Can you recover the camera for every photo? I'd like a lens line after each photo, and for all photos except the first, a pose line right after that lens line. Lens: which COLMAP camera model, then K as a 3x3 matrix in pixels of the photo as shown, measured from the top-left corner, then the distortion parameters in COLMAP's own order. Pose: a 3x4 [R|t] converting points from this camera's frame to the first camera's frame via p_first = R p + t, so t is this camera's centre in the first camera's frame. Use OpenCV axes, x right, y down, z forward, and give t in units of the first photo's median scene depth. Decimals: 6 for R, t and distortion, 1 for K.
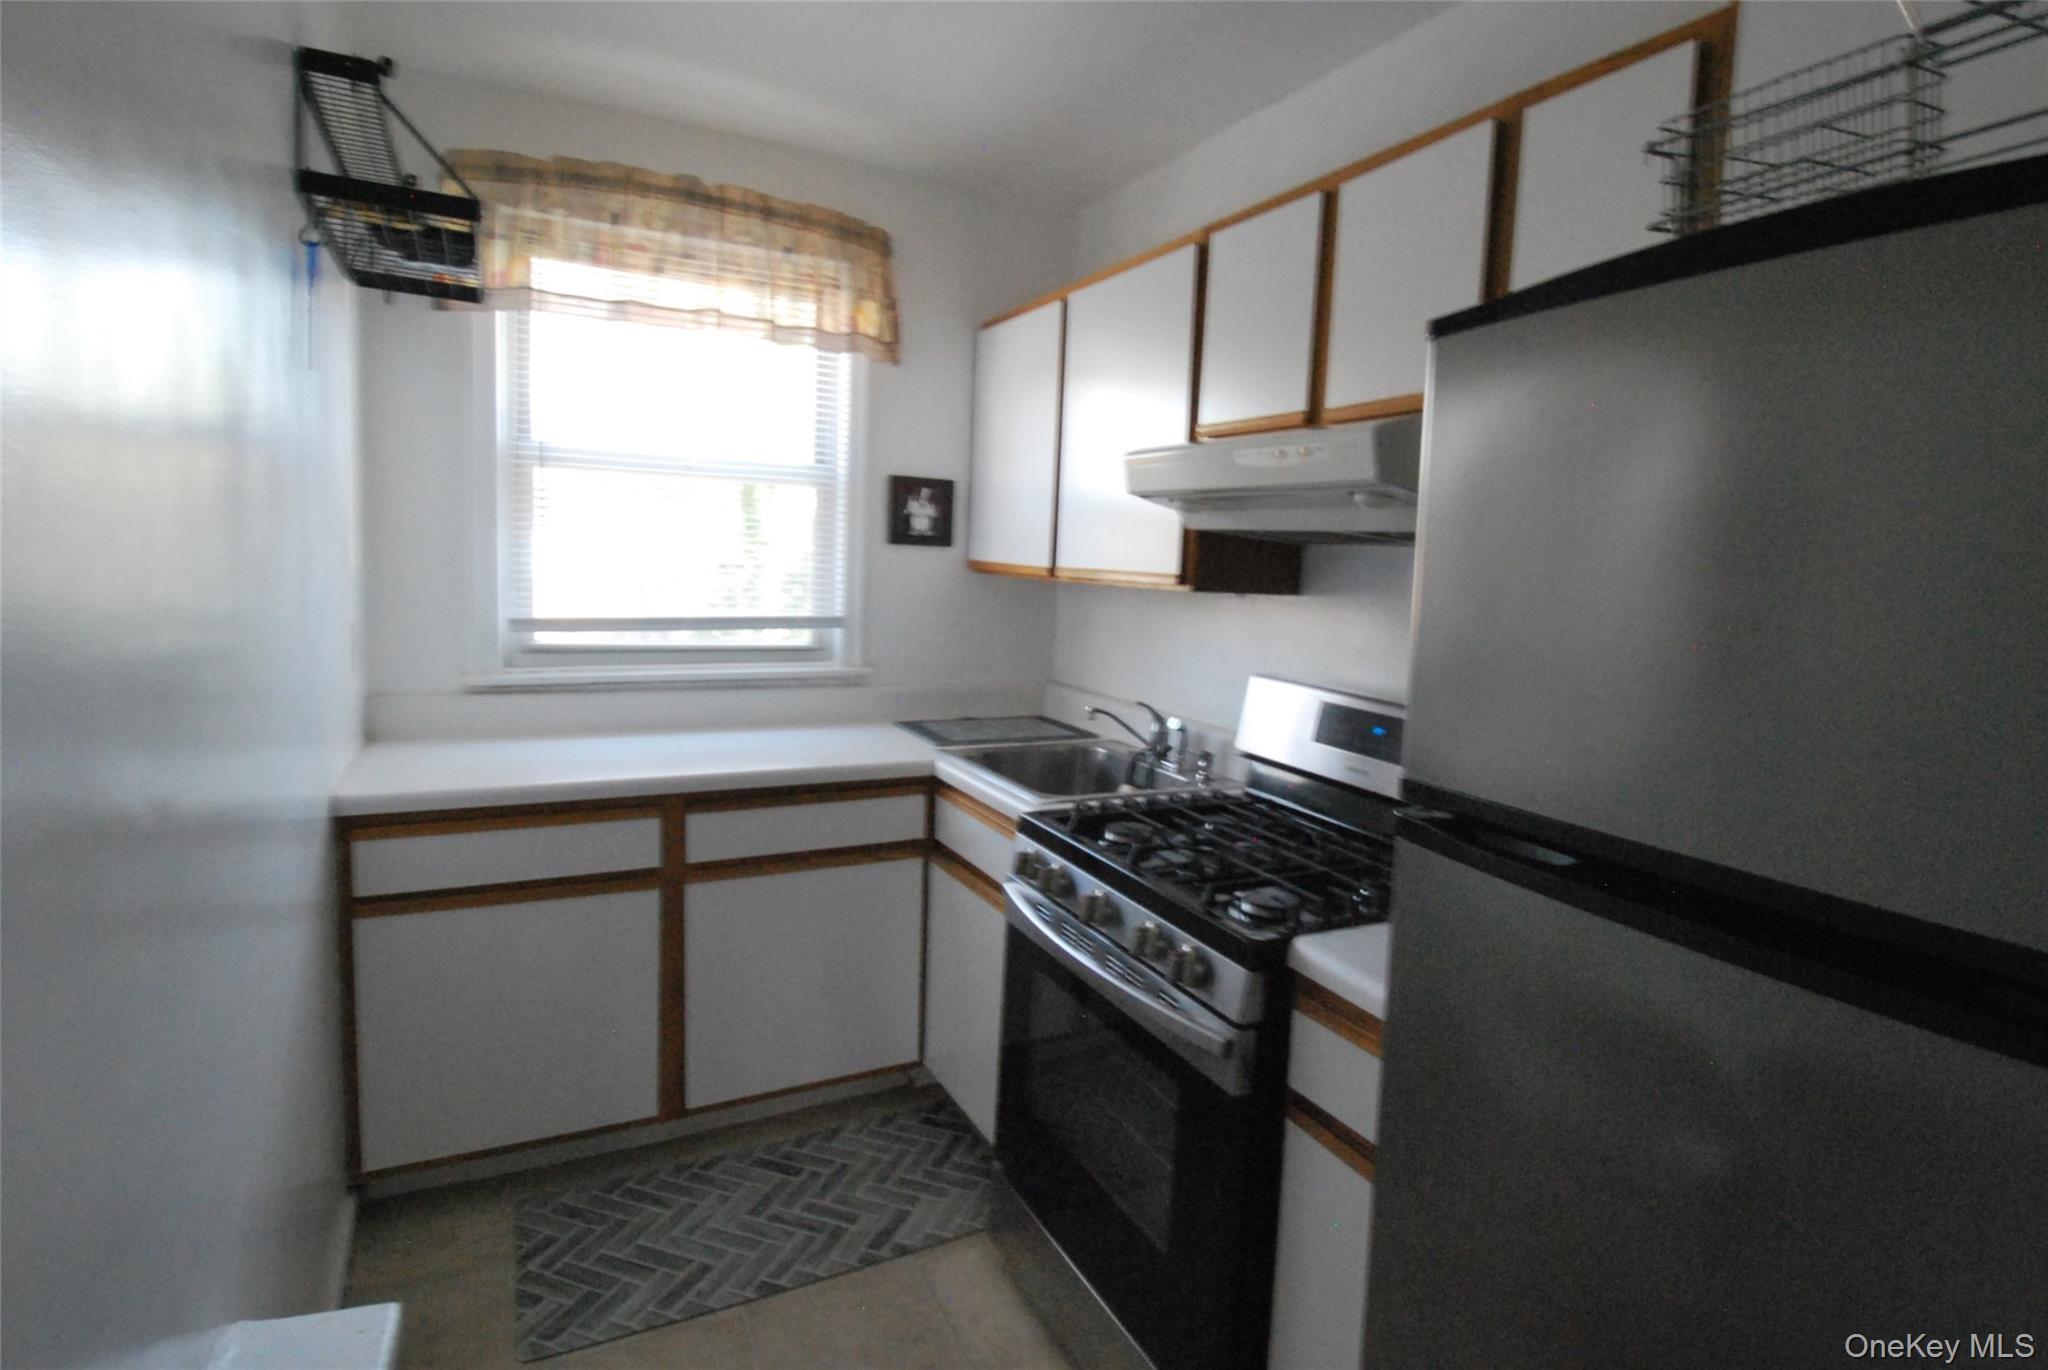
lens RADIAL K [[1071.6, 0, 1102.2], [0, 1071.6, 665.6], [0, 0, 1]] dist [0.026354, -0.021217]
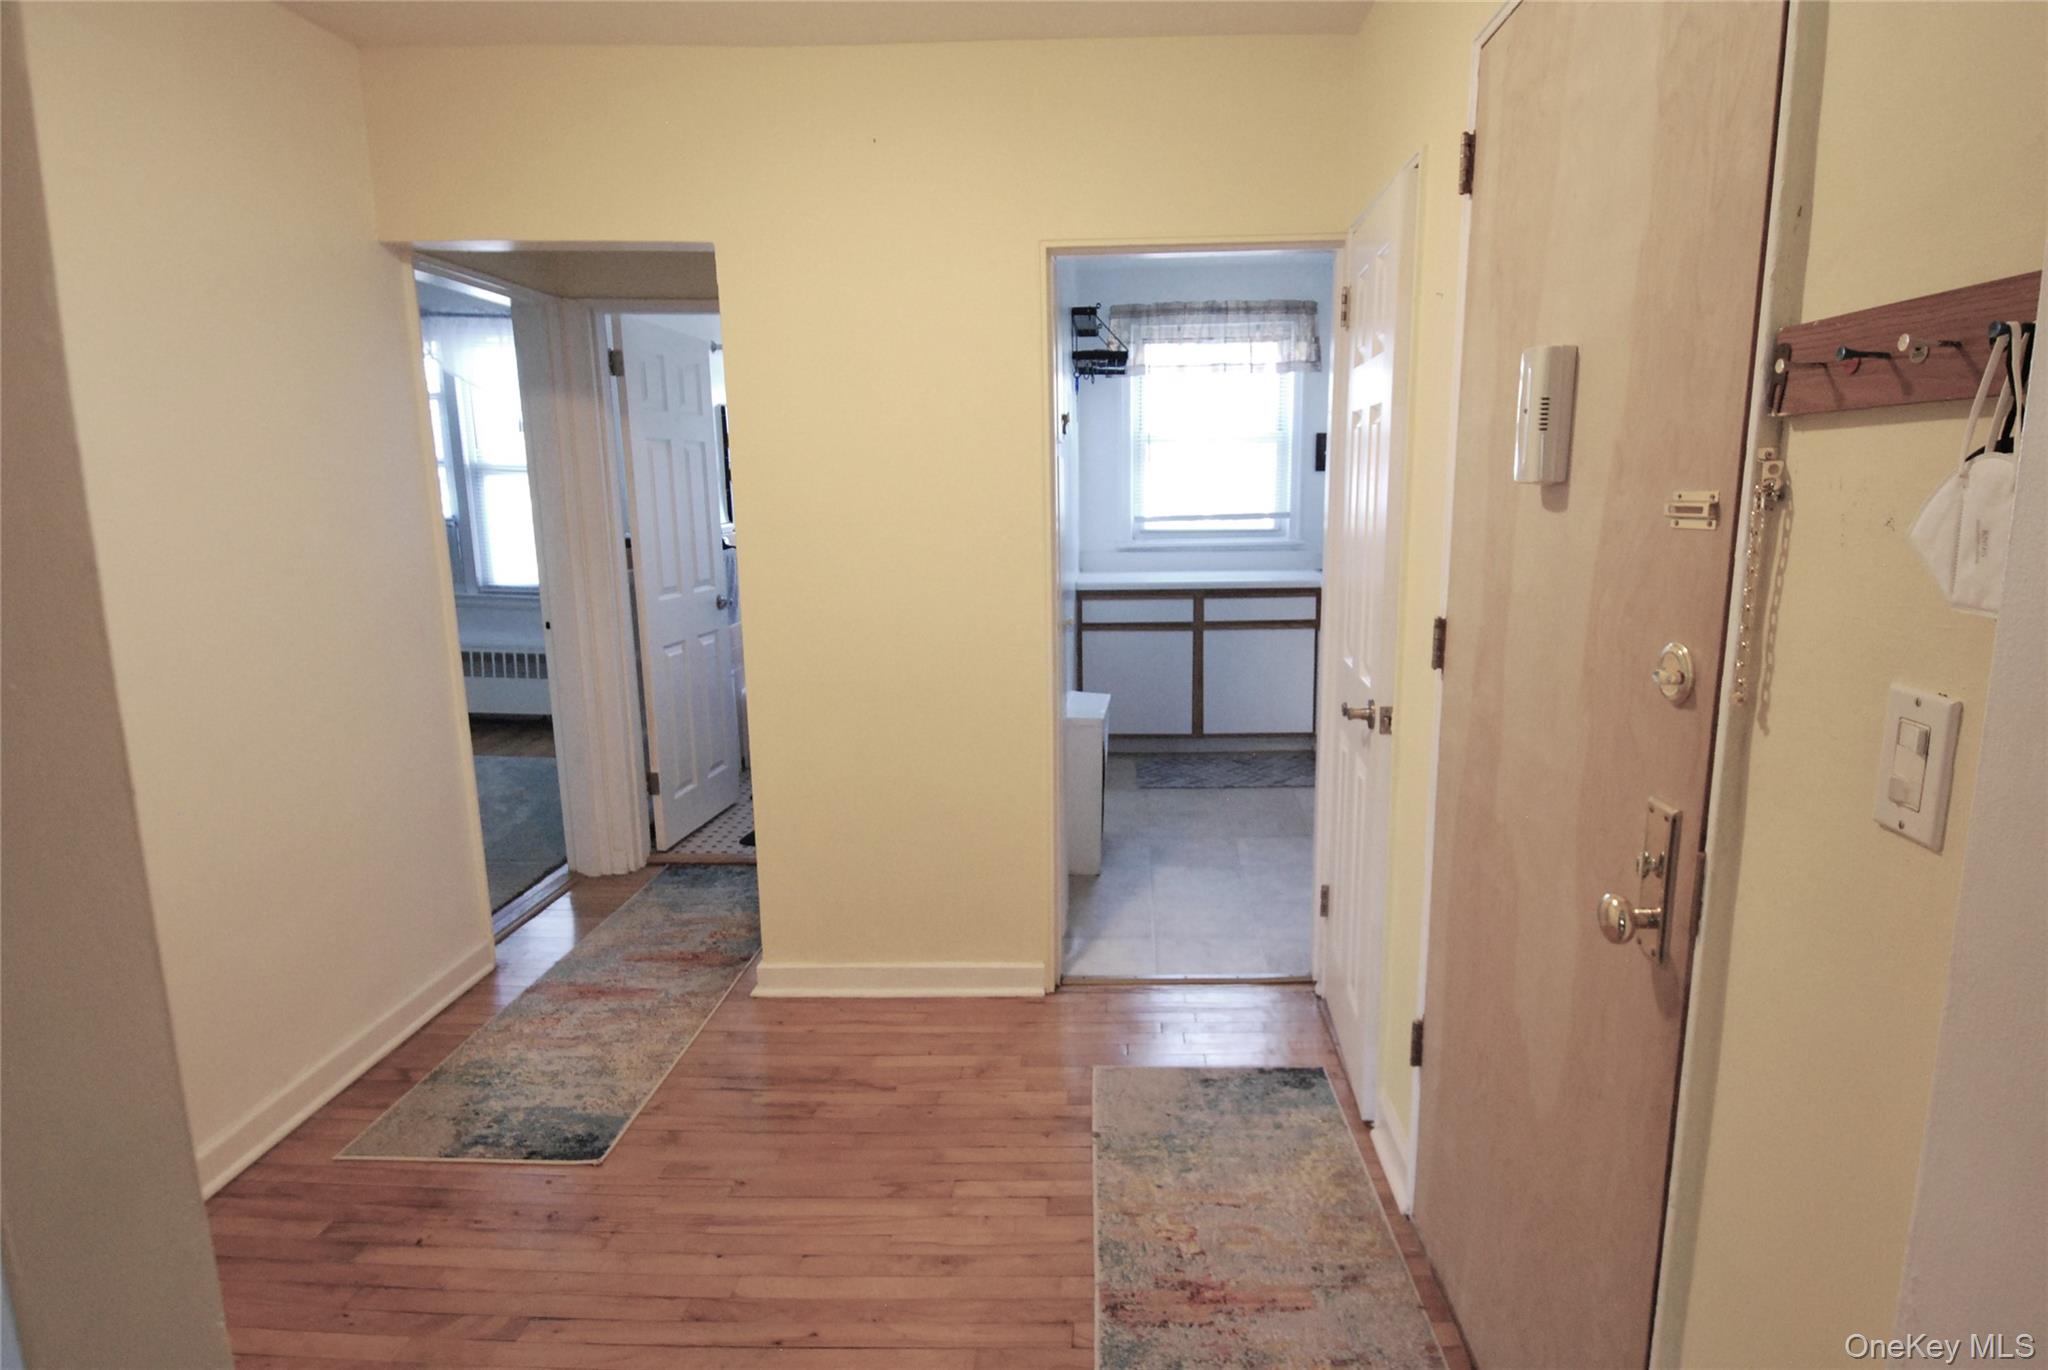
lens RADIAL K [[1121.2, 0, 1070.4], [0, 1121.2, 690.9], [0, 0, 1]] dist [-0.000191, -0.000557]
pose [[0.853363, 0.044231, -0.519437, 0.548982], [-0.002422, 0.996720, 0.080893, 0.129134], [0.521311, -0.067773, 0.850671, -1.049884]]
